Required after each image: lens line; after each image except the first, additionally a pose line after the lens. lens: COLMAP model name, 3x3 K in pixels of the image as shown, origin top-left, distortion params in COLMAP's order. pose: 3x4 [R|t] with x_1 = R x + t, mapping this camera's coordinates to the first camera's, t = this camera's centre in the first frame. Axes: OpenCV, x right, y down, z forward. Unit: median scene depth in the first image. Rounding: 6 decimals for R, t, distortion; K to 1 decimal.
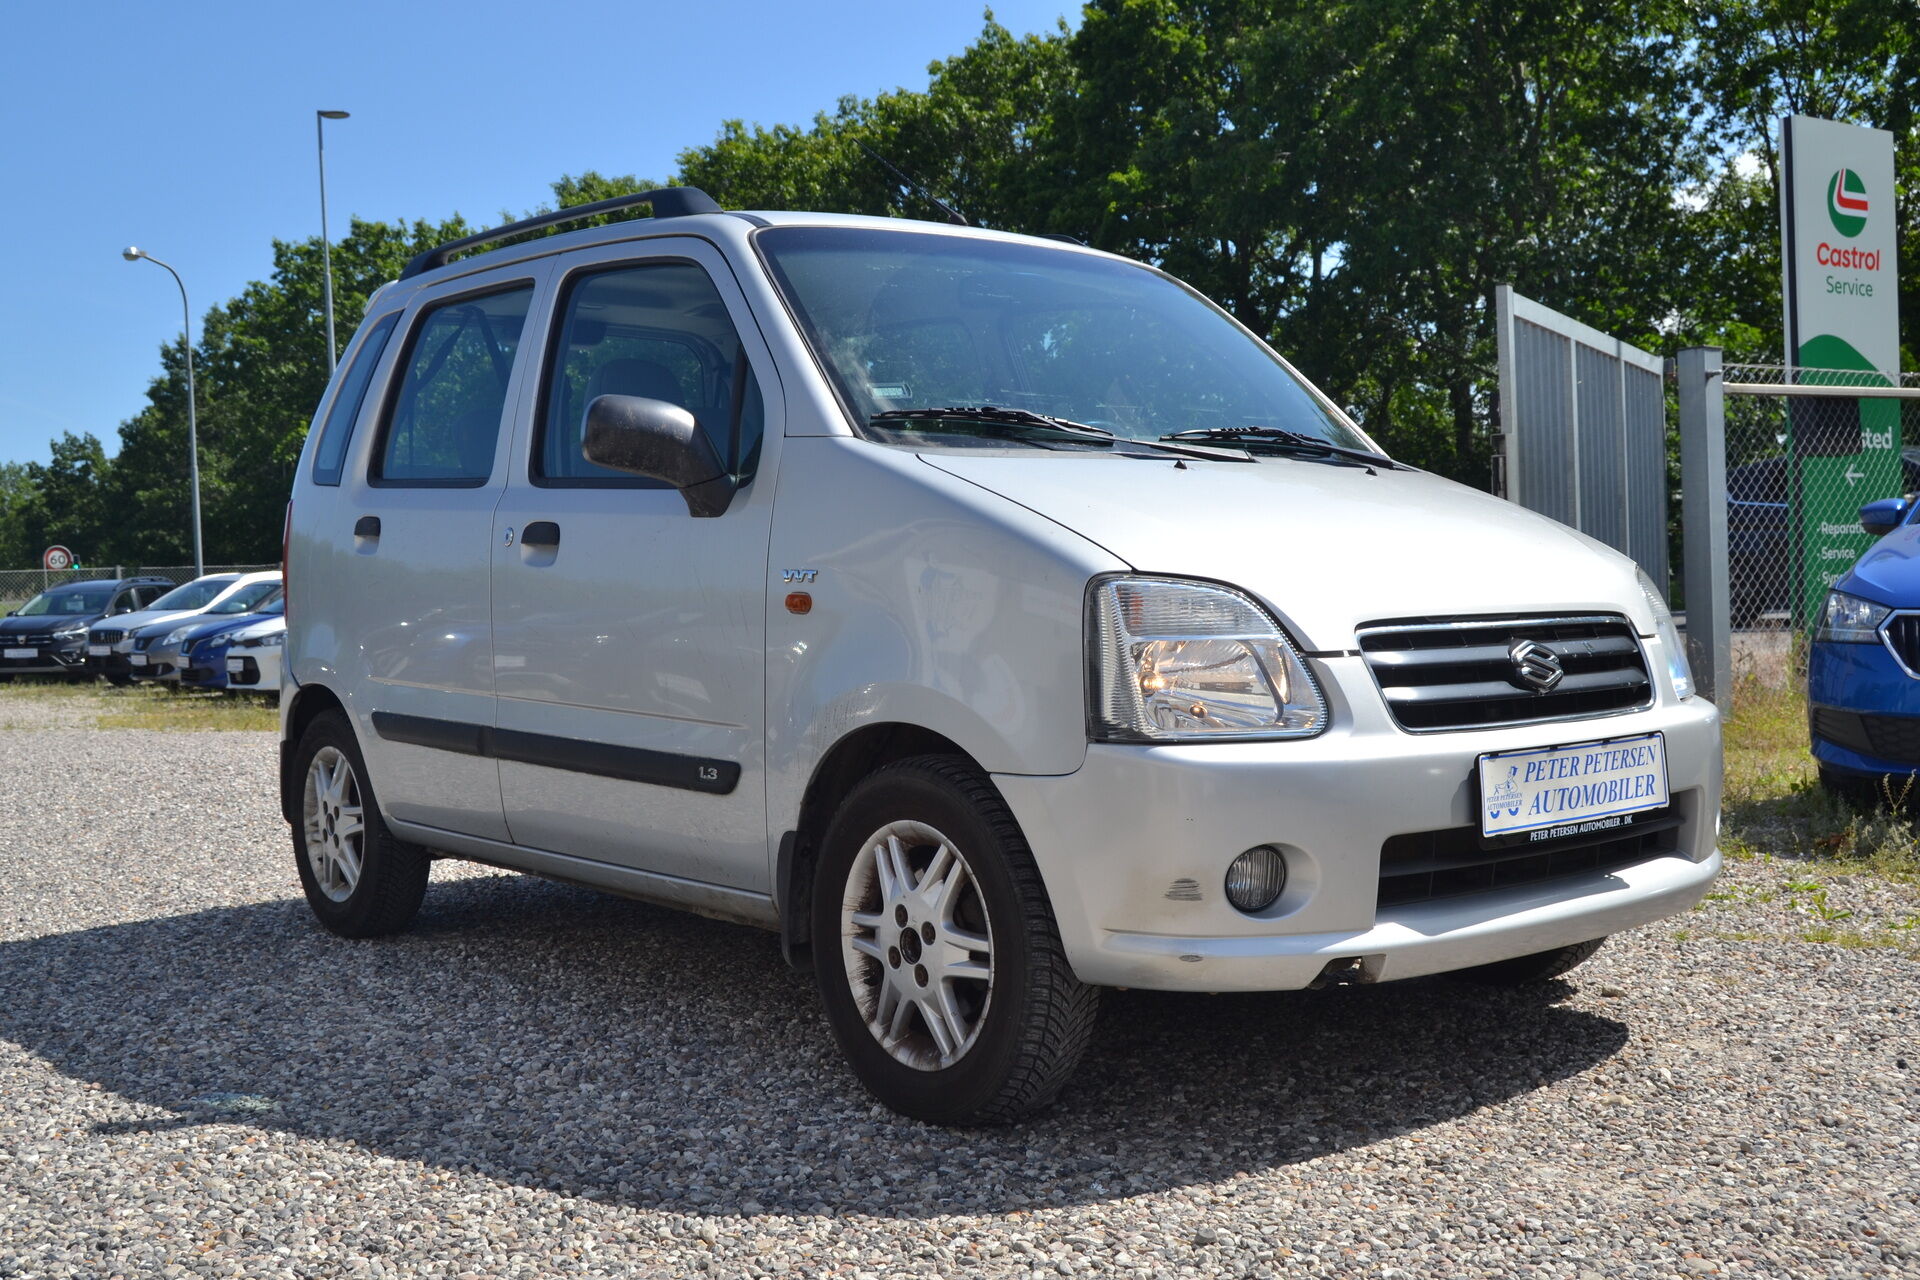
lens RADIAL K [[1972.3, 0, 960.0], [0, 1972.3, 640.0], [0, 0, 1]] dist [-0.010637, -0.006507]
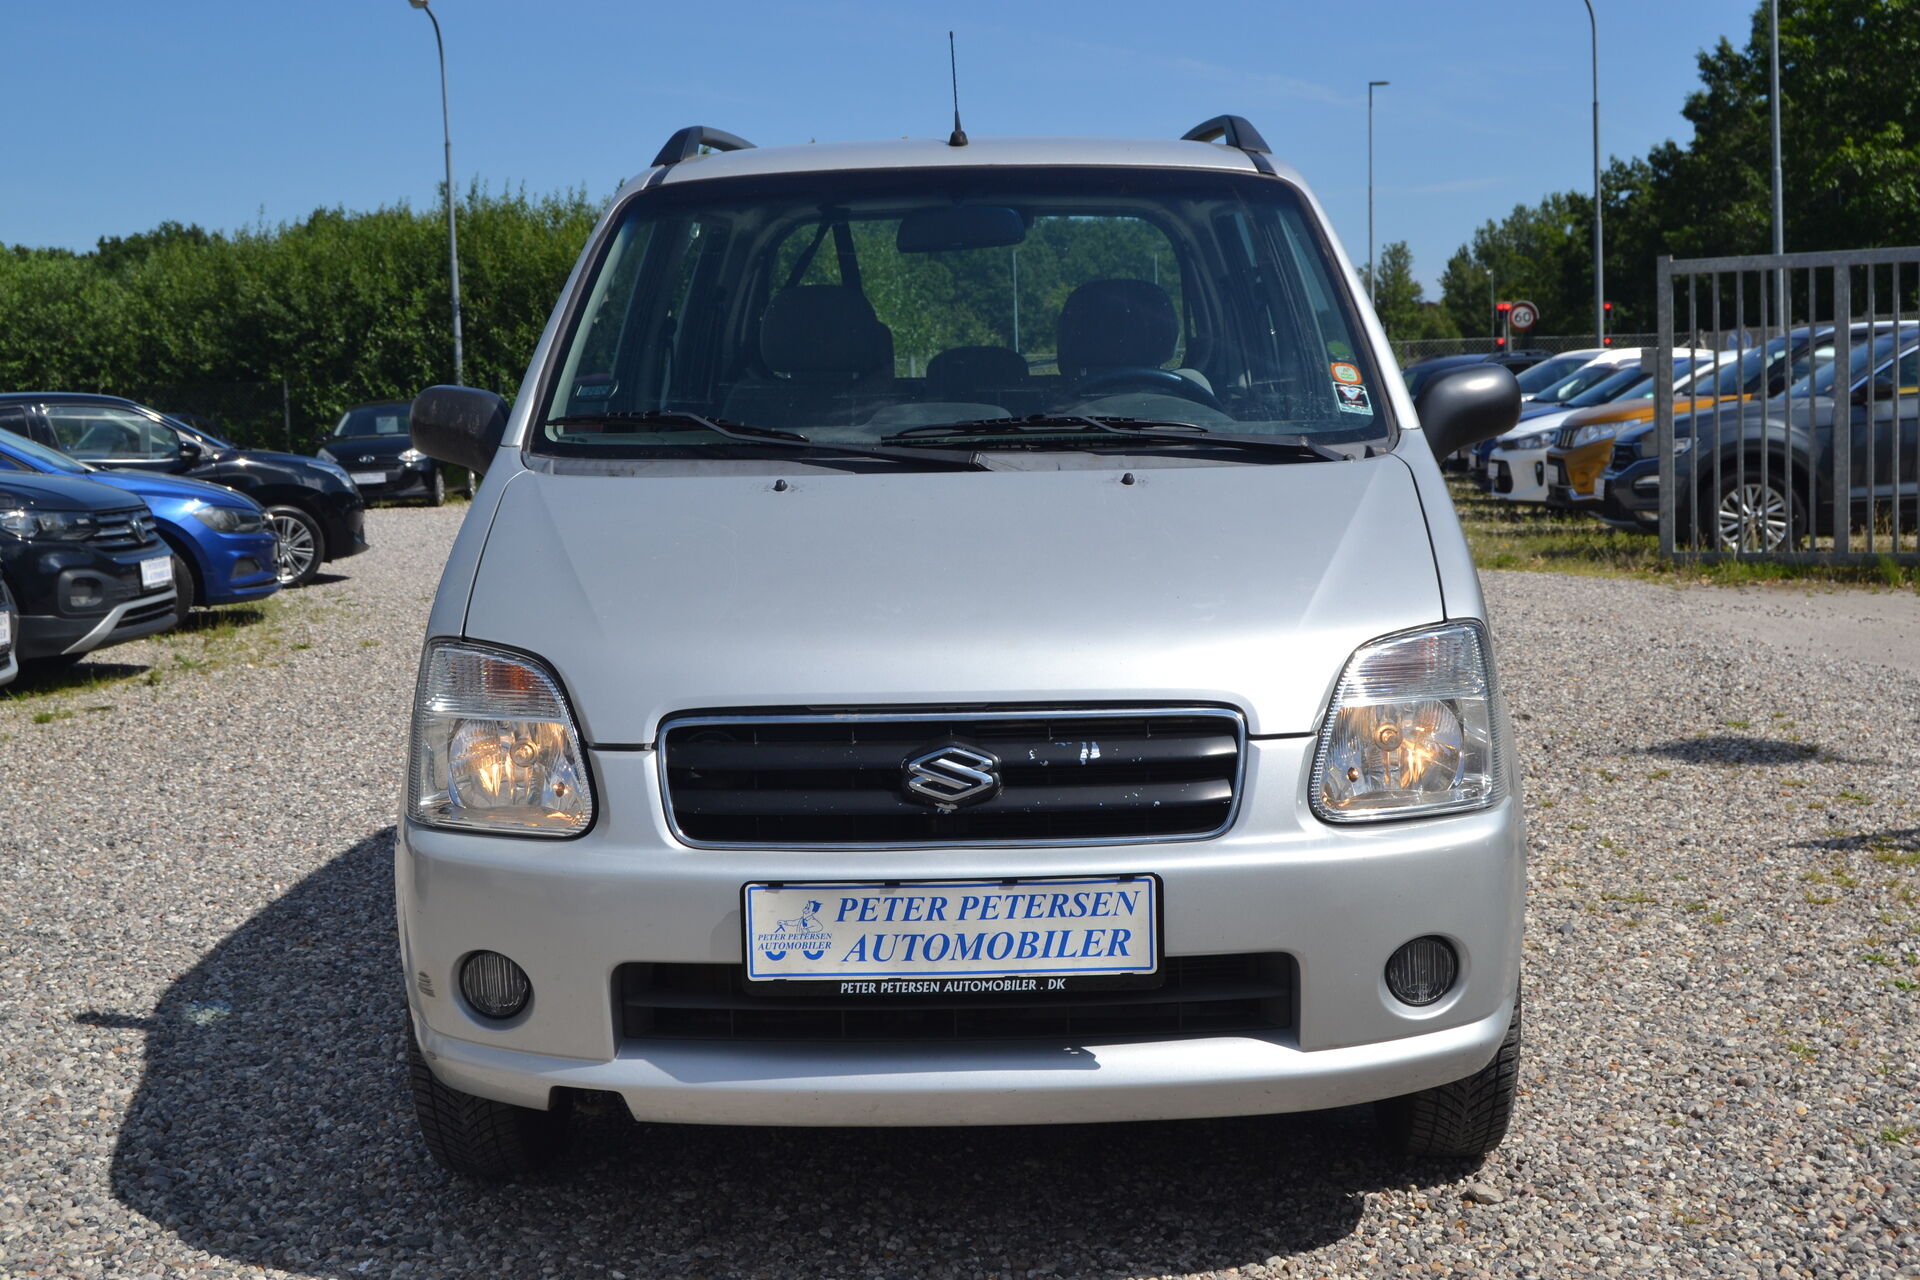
lens RADIAL K [[2363.7, 0, 960.0], [0, 2363.7, 640.0], [0, 0, 1]] dist [0.009173, -0.008033]
pose [[0.772813, 0.081942, -0.629322, 0.911422], [-0.019324, 0.994208, 0.105723, -0.145128], [0.634340, -0.069543, 0.769920, 0.277669]]
